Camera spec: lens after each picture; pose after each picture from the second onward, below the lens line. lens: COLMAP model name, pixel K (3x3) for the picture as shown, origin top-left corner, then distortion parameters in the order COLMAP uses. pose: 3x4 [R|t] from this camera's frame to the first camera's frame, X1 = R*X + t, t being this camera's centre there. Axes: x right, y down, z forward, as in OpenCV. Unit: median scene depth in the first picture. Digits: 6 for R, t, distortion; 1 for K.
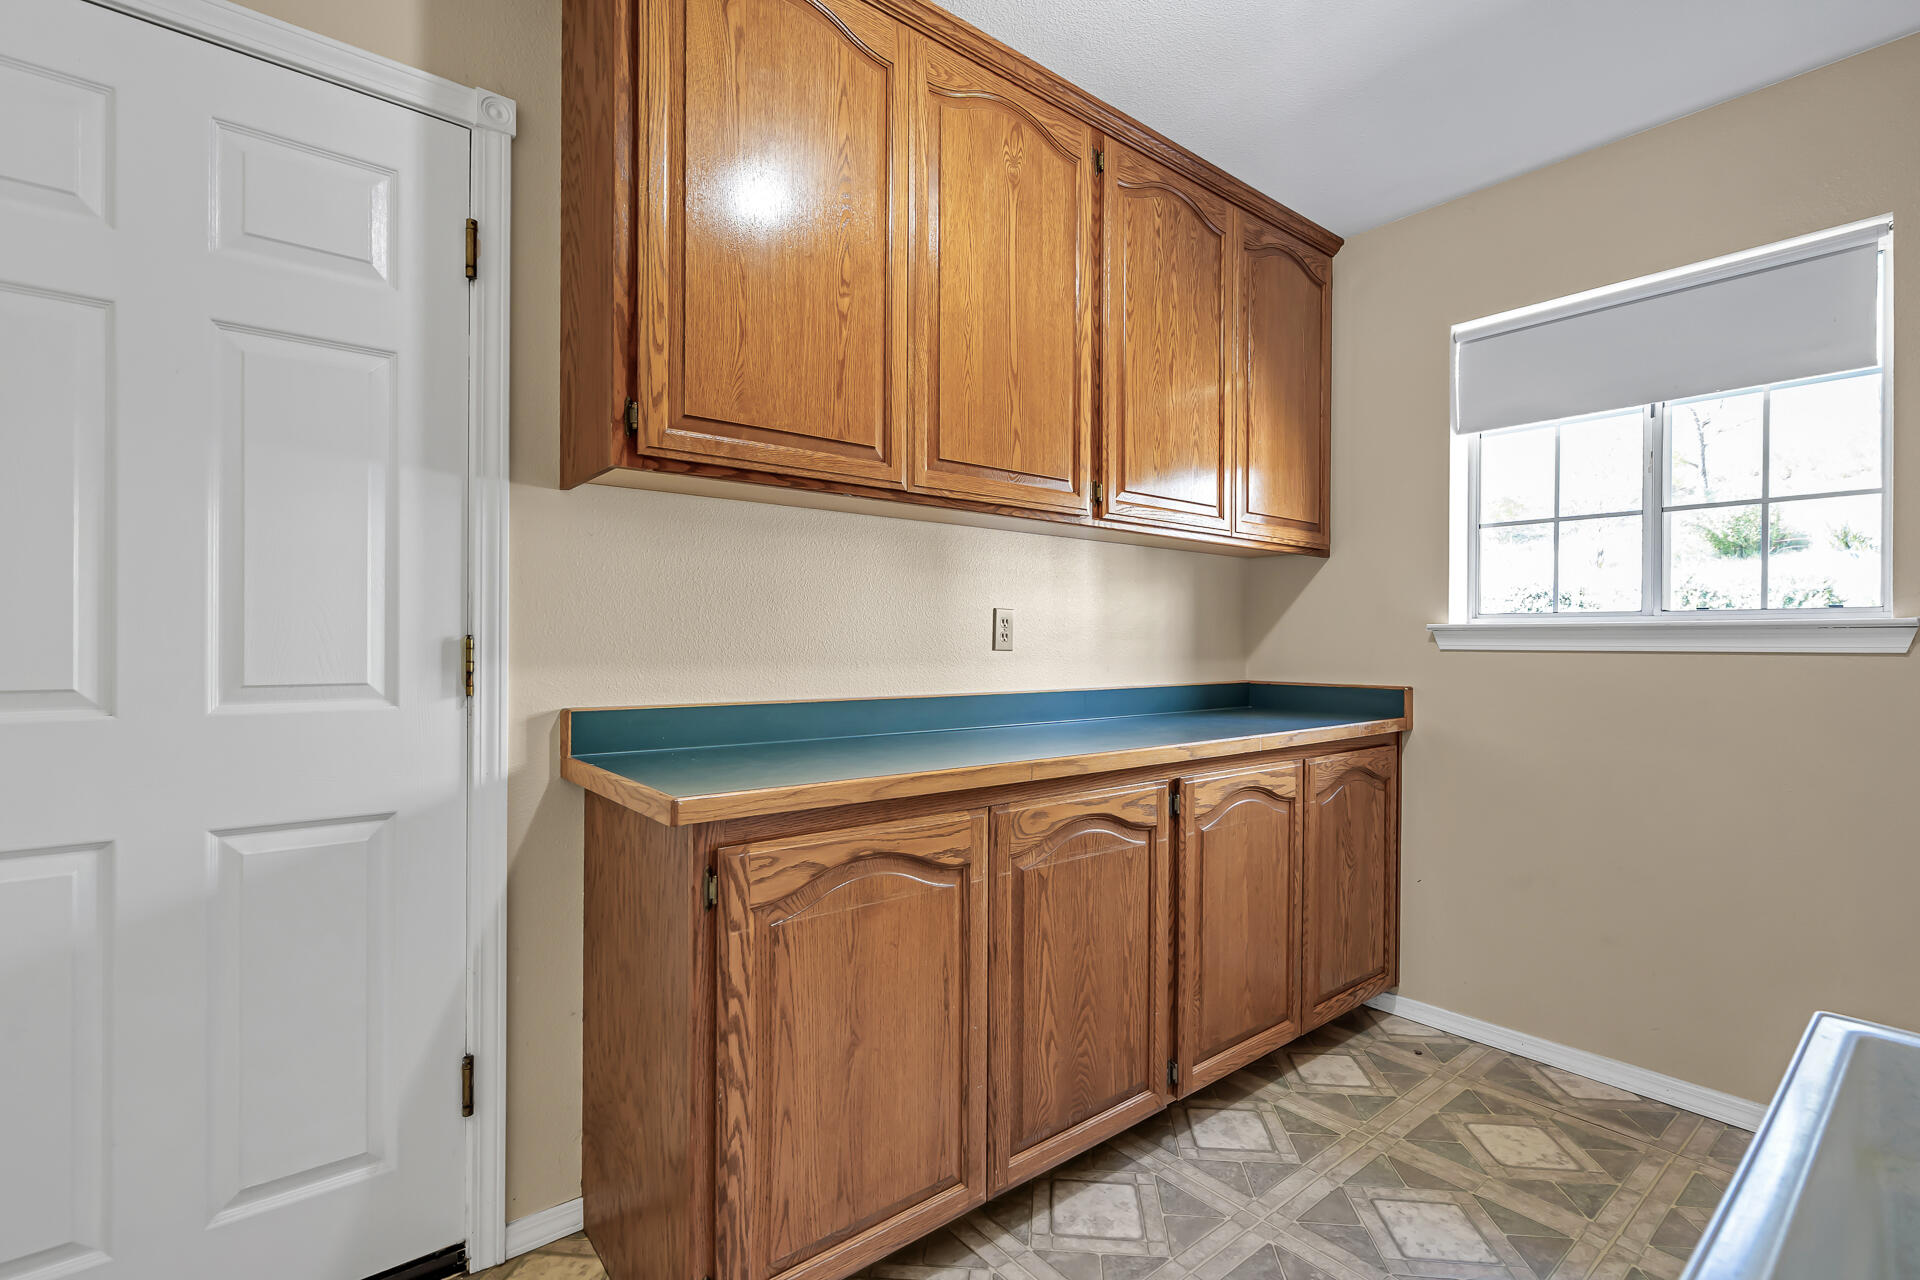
lens RADIAL K [[917.5, 0, 1038.0], [0, 917.5, 642.7], [0, 0, 1]] dist [0.084527, 0.000114]
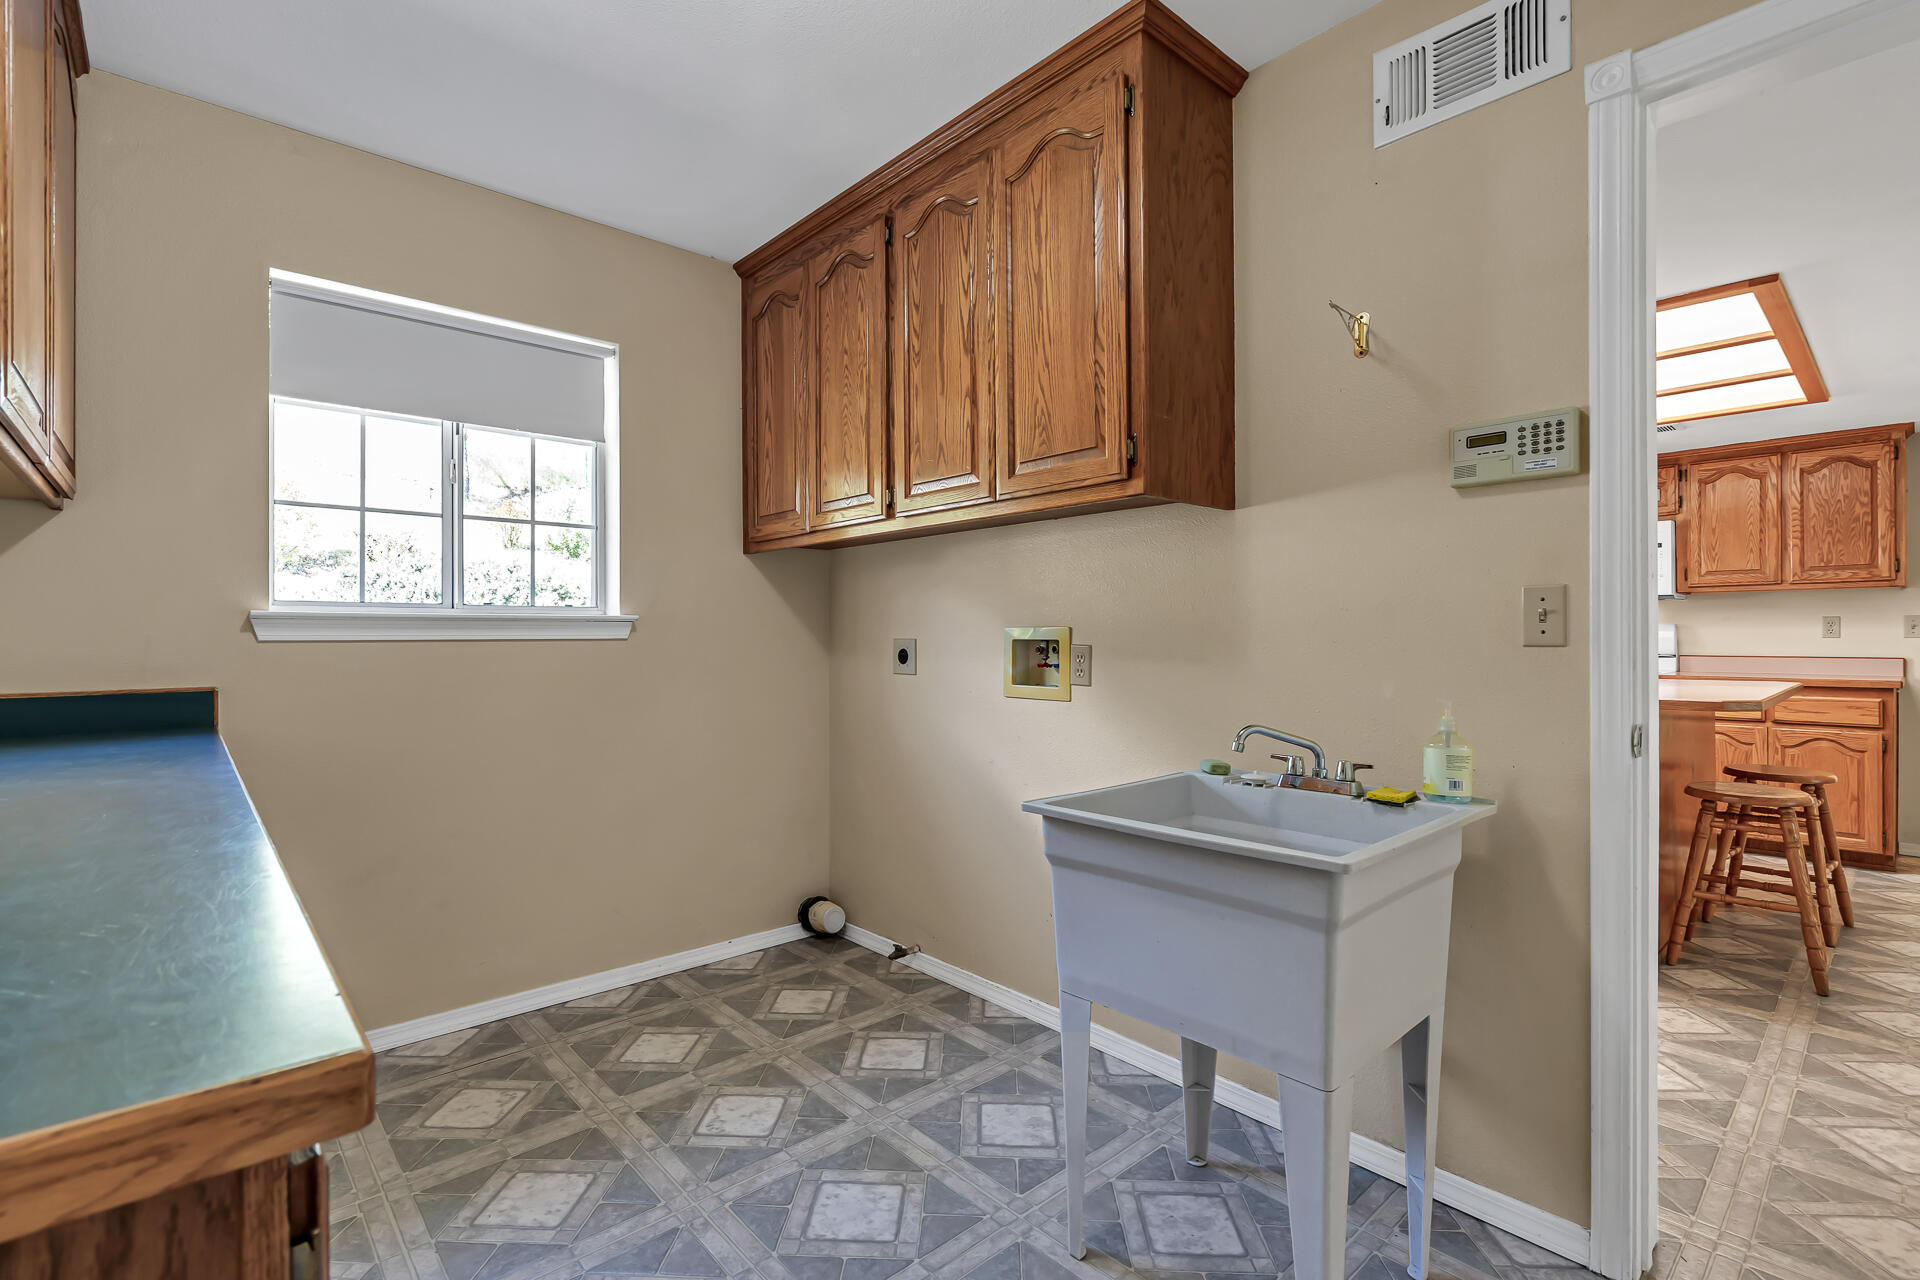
lens RADIAL K [[871.5, 0, 958.6], [0, 871.5, 640.2], [0, 0, 1]] dist [-0.086259, 0.036528]
pose [[0.004384, -0.003868, 0.999983, -0.431632], [0.006021, 0.999974, 0.003841, 0.010127], [-0.999972, 0.006004, 0.004407, 0.483917]]
